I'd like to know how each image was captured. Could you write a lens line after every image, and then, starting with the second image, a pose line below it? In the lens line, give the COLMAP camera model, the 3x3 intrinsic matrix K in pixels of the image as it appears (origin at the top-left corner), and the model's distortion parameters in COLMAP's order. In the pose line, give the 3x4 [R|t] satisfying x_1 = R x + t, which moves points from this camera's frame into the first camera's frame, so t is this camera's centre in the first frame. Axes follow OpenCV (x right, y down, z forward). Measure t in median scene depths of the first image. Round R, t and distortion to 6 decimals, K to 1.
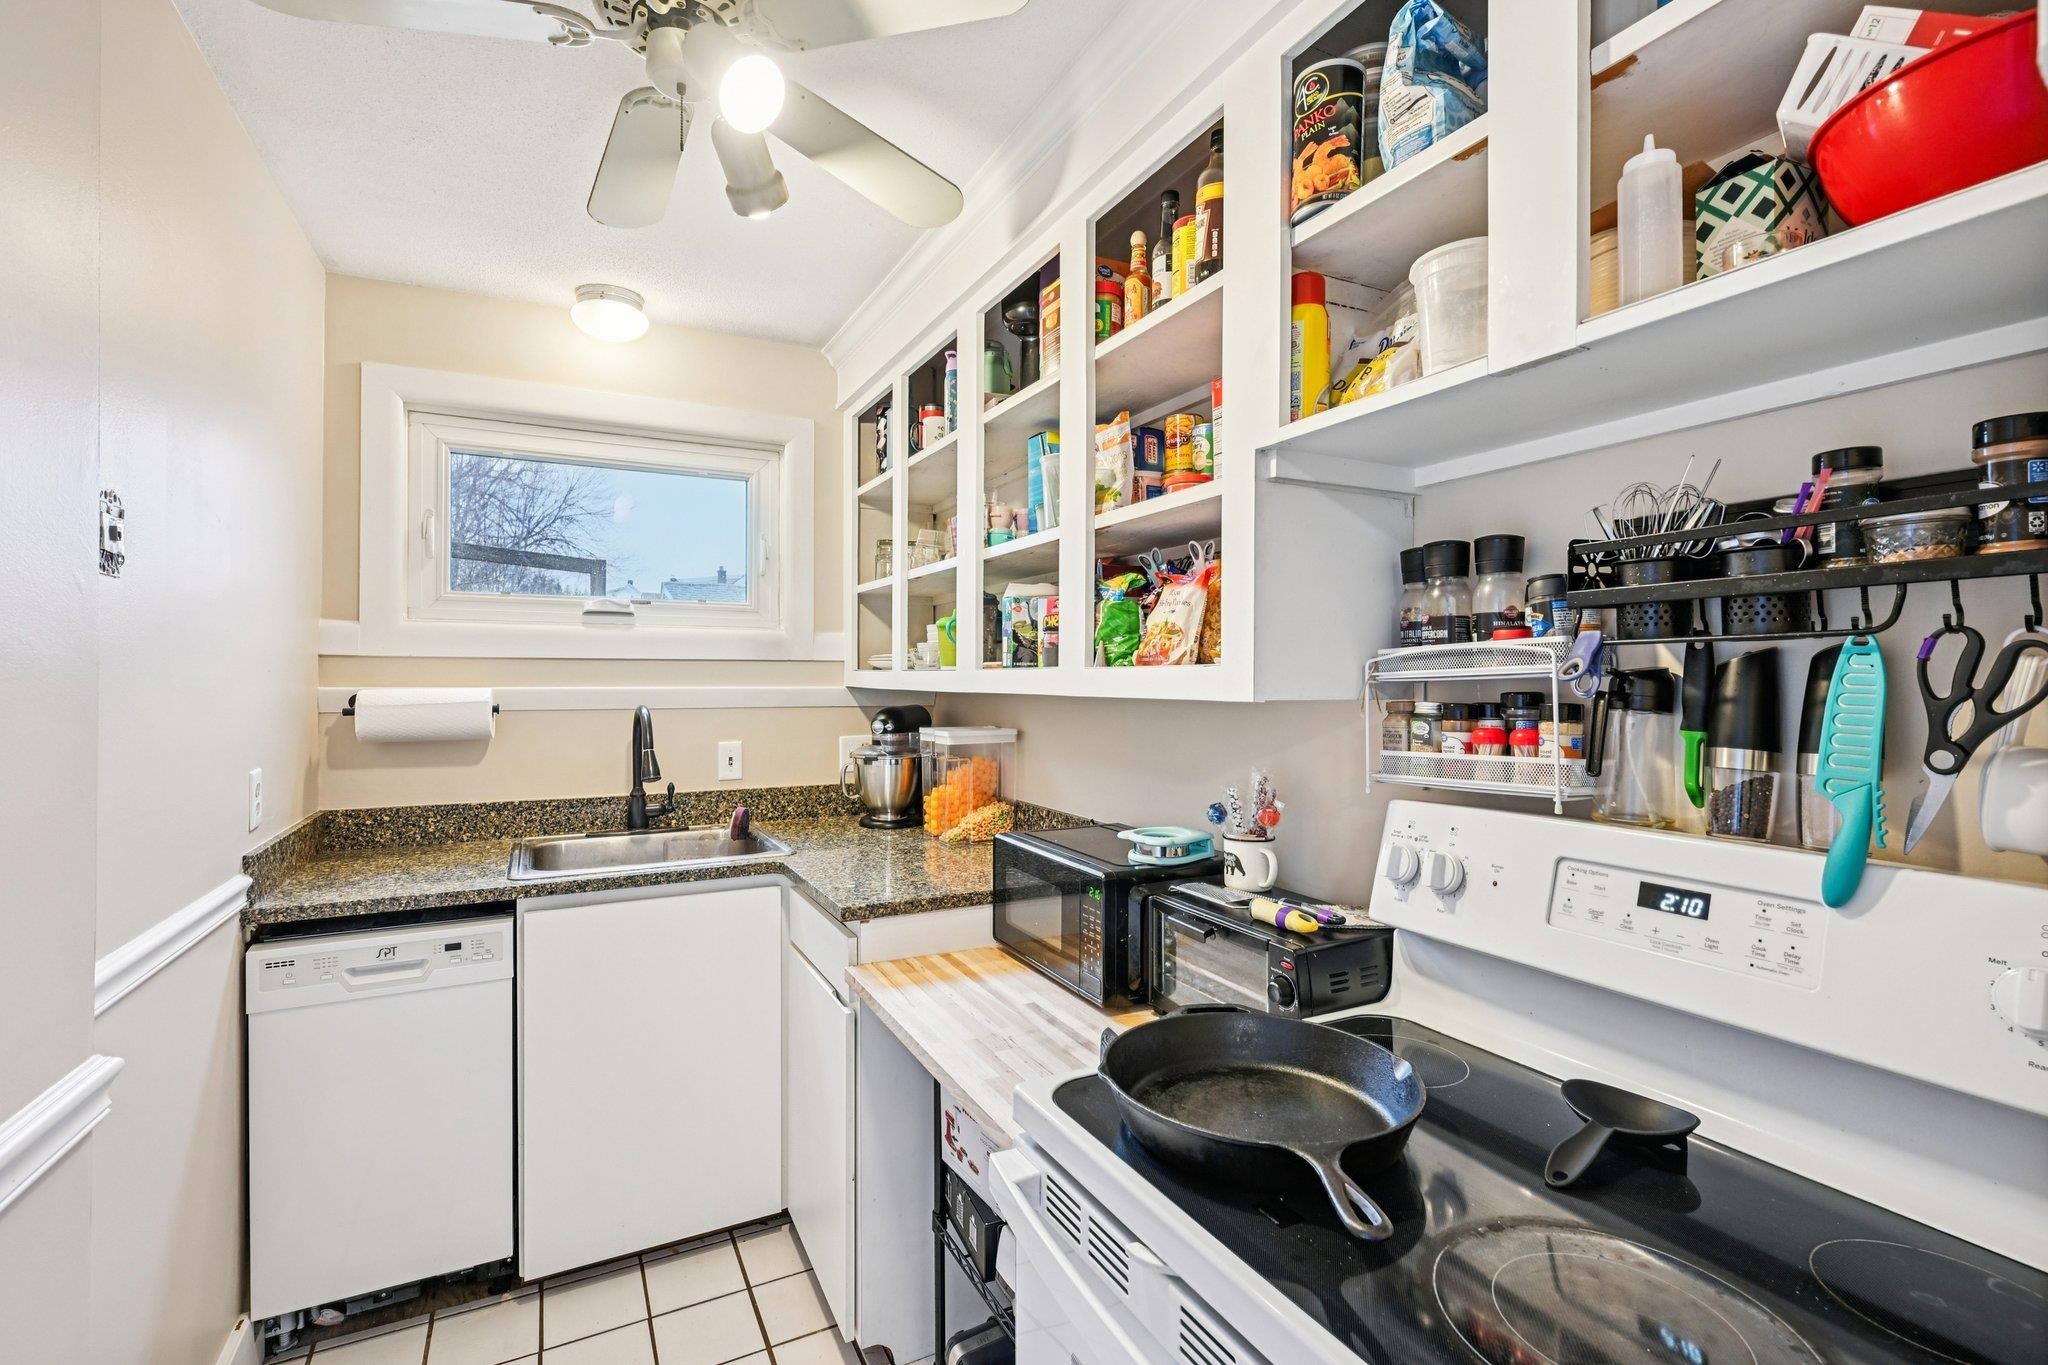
lens RADIAL K [[920.7, 0, 1025.2], [0, 920.7, 667.6], [0, 0, 1]] dist [-0.001212, -0.000860]
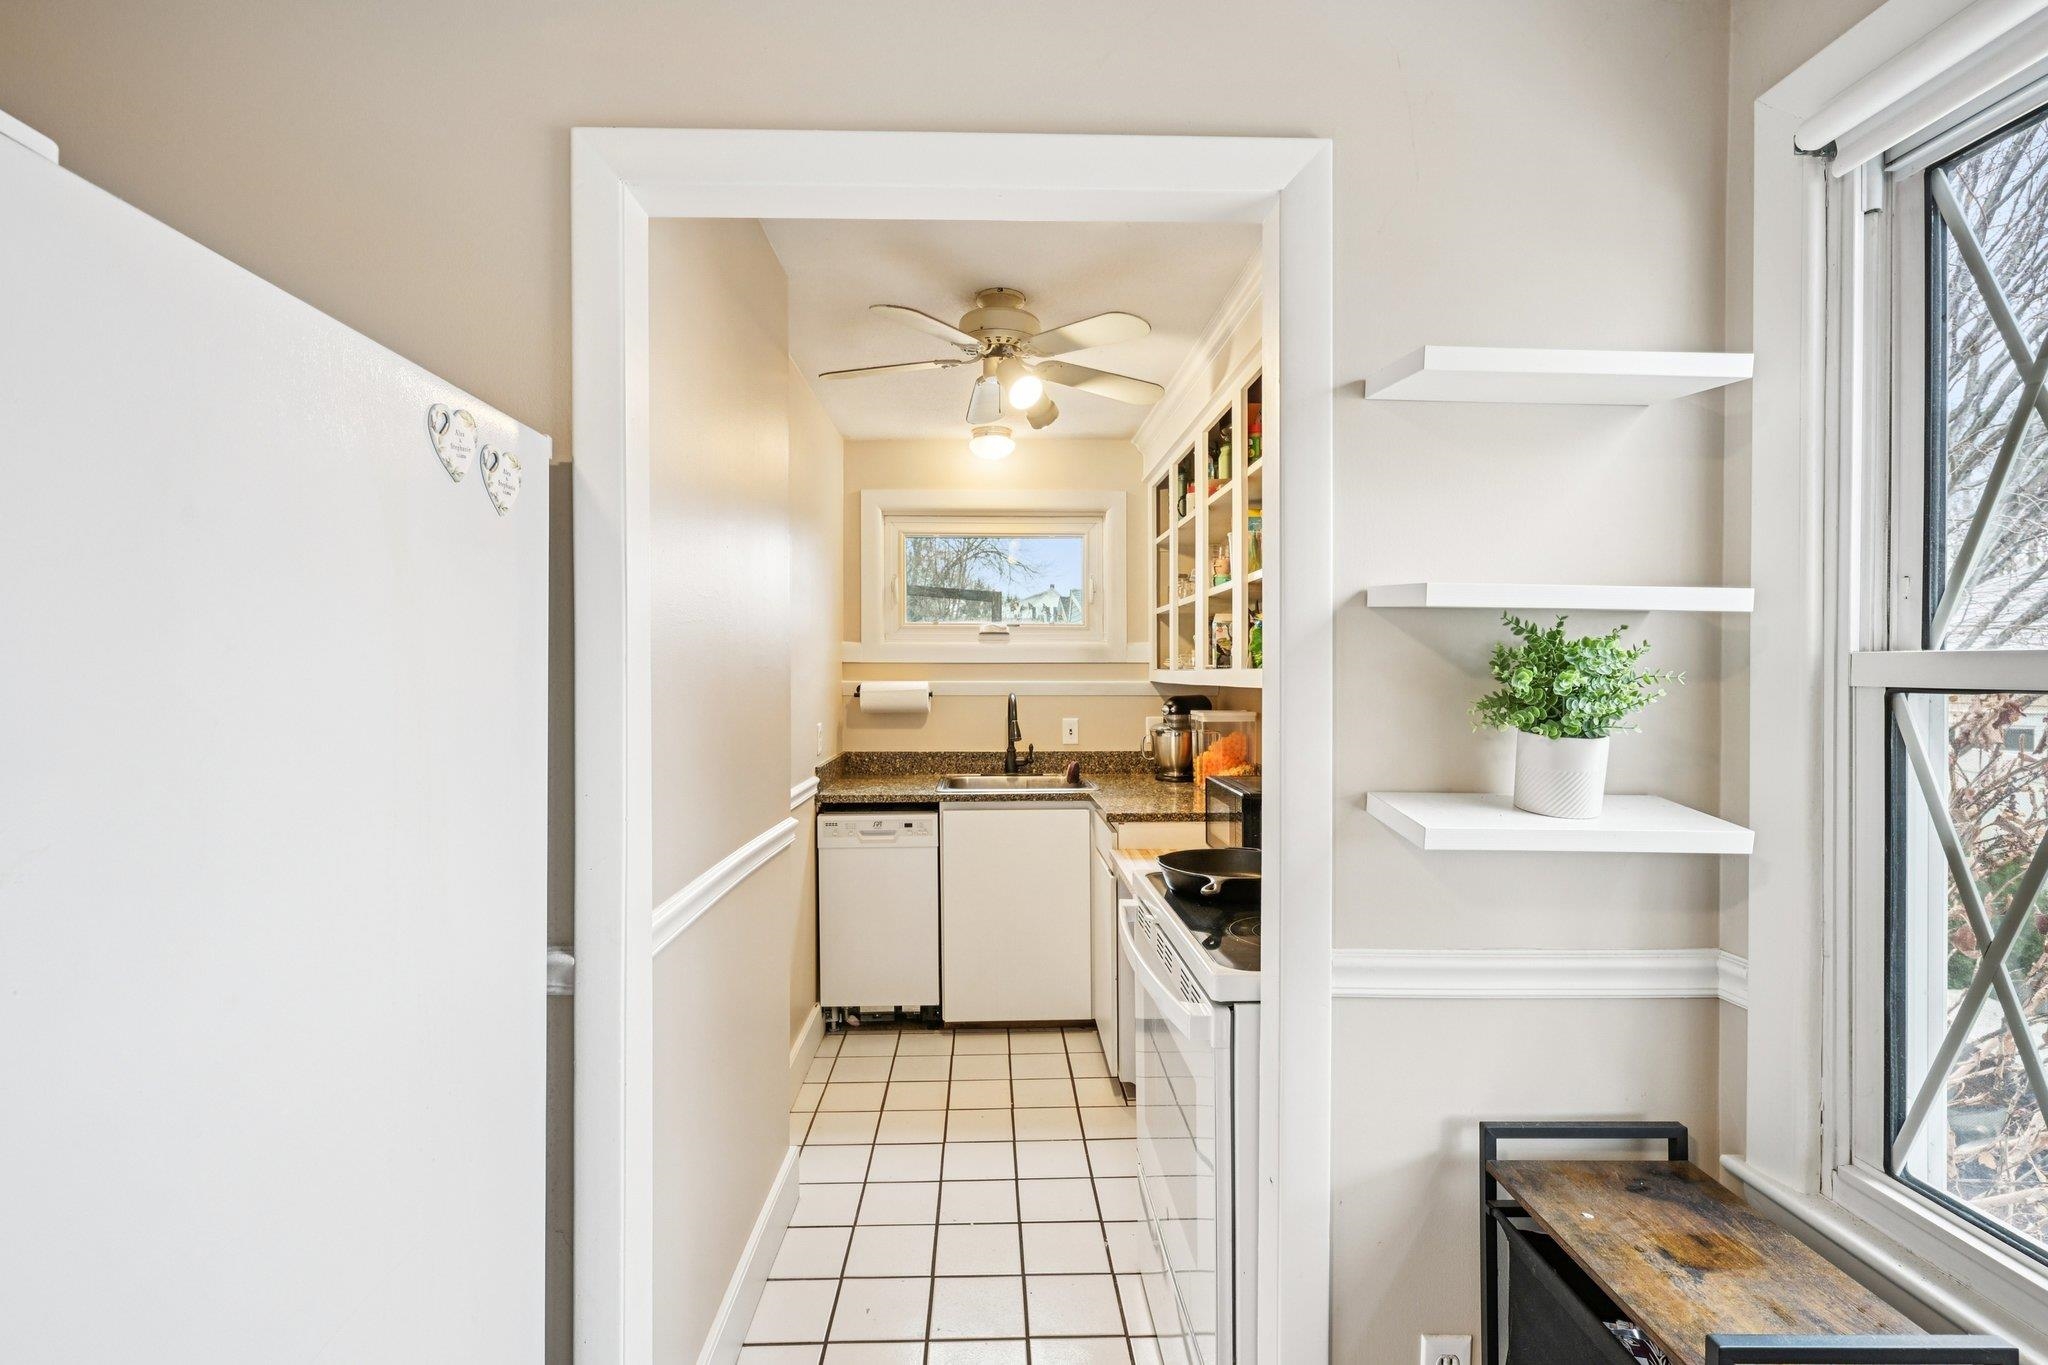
lens RADIAL K [[924.8, 0, 1024.0], [0, 924.8, 682.5], [0, 0, 1]] dist [0.003184, -0.000087]
pose [[0.905531, 0.002040, -0.424275, 0.286045], [0.006491, 0.999805, 0.018662, -0.006091], [0.424230, -0.019653, 0.905341, -0.438663]]
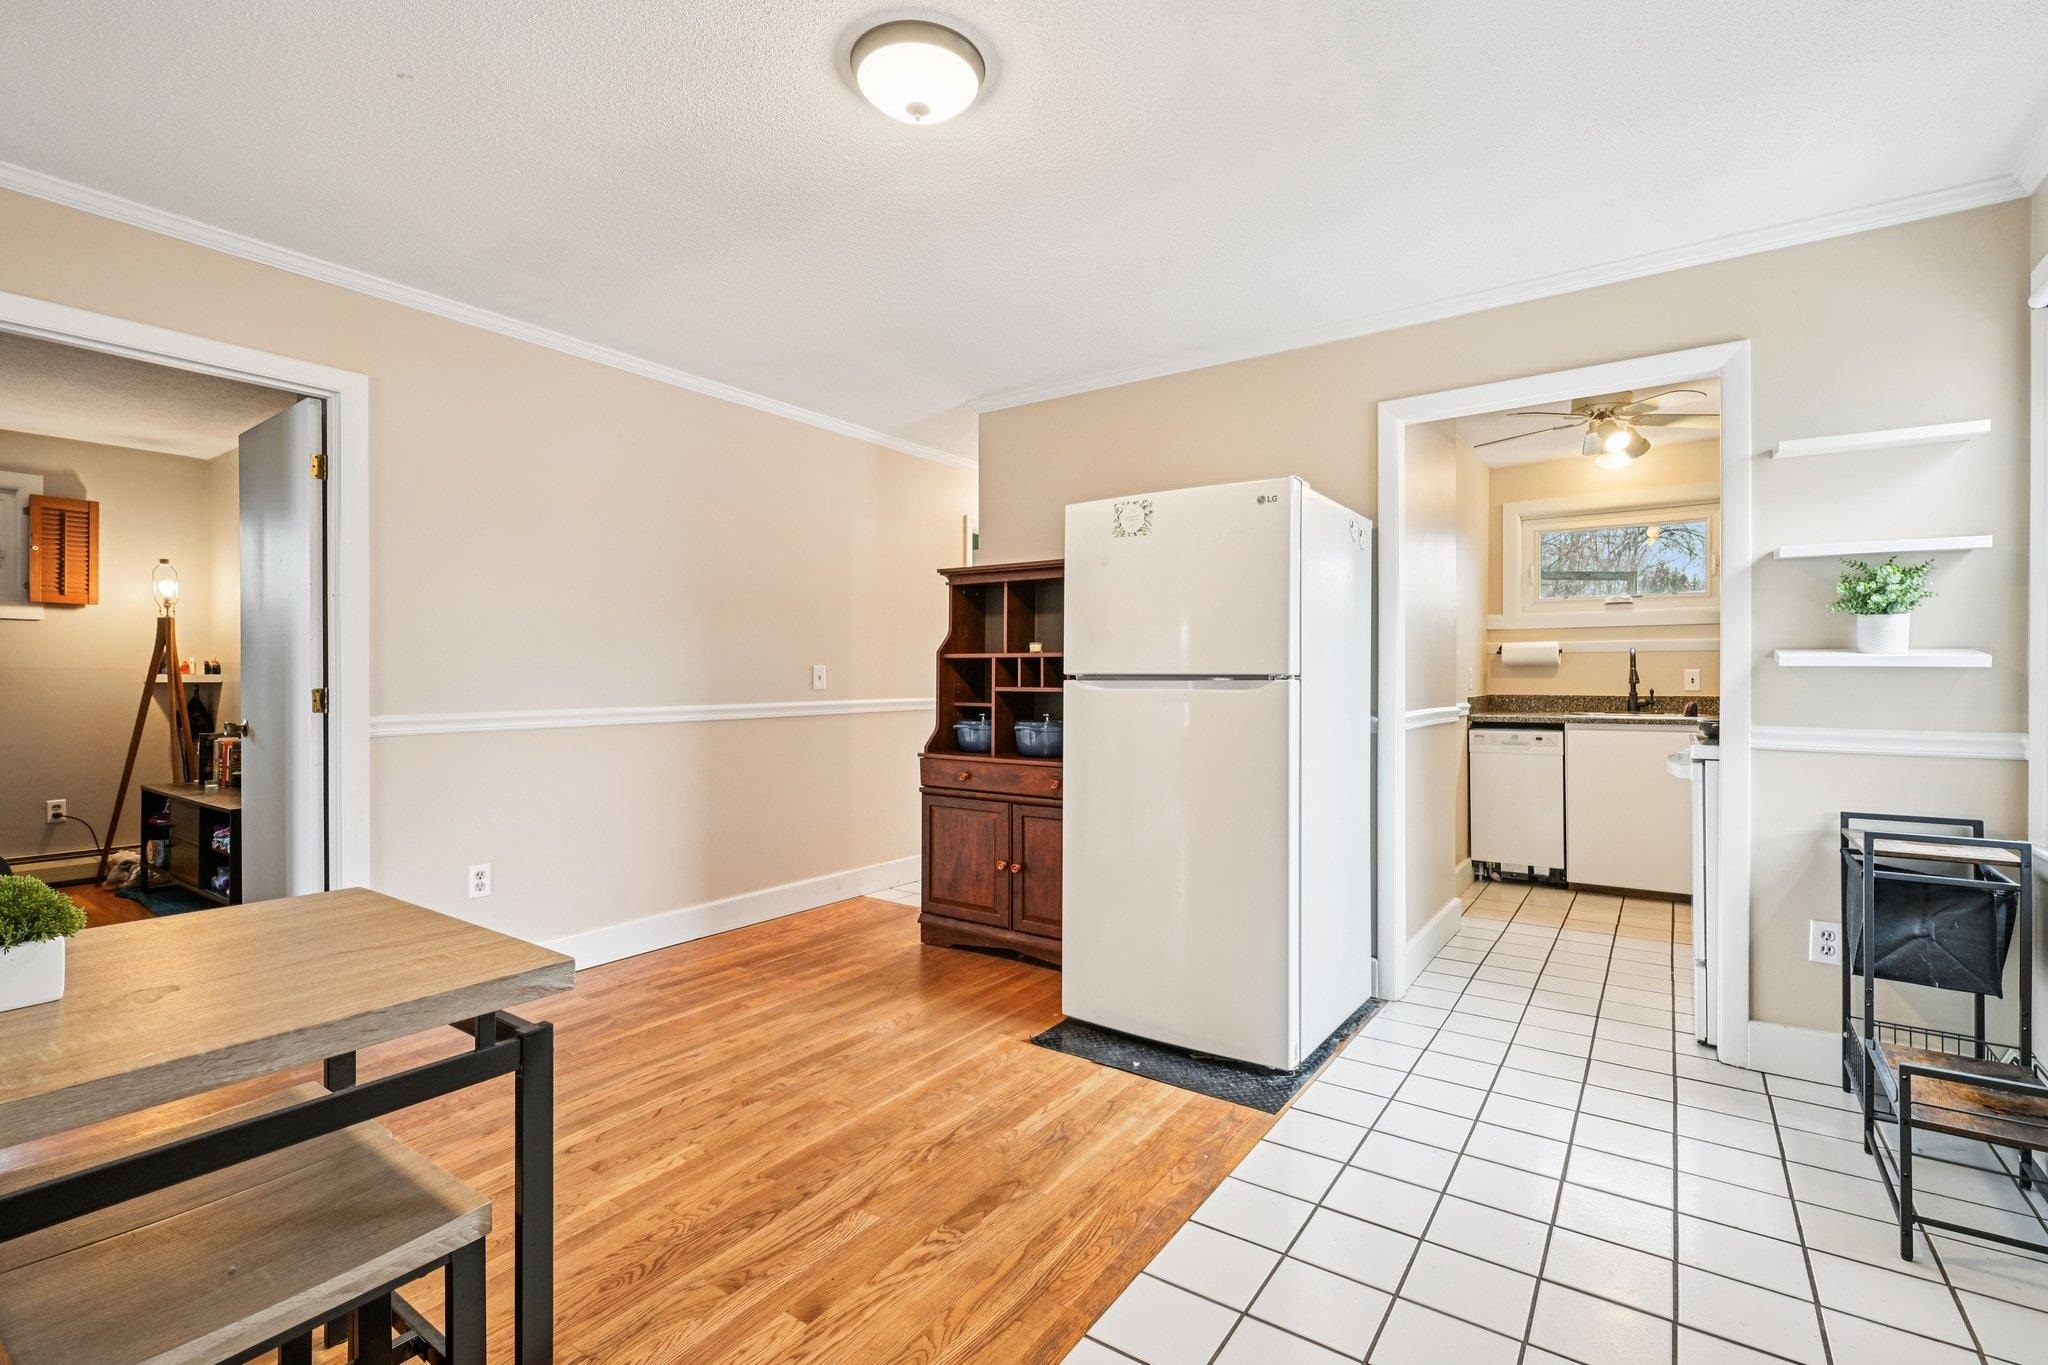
lens RADIAL K [[924.8, 0, 1024.0], [0, 924.8, 682.5], [0, 0, 1]] dist [0.003184, -0.000087]
pose [[0.460916, 0.002143, -0.887441, 0.817480], [0.011165, 0.999904, 0.008213, 0.090964], [0.887373, -0.013693, 0.460848, -1.186655]]
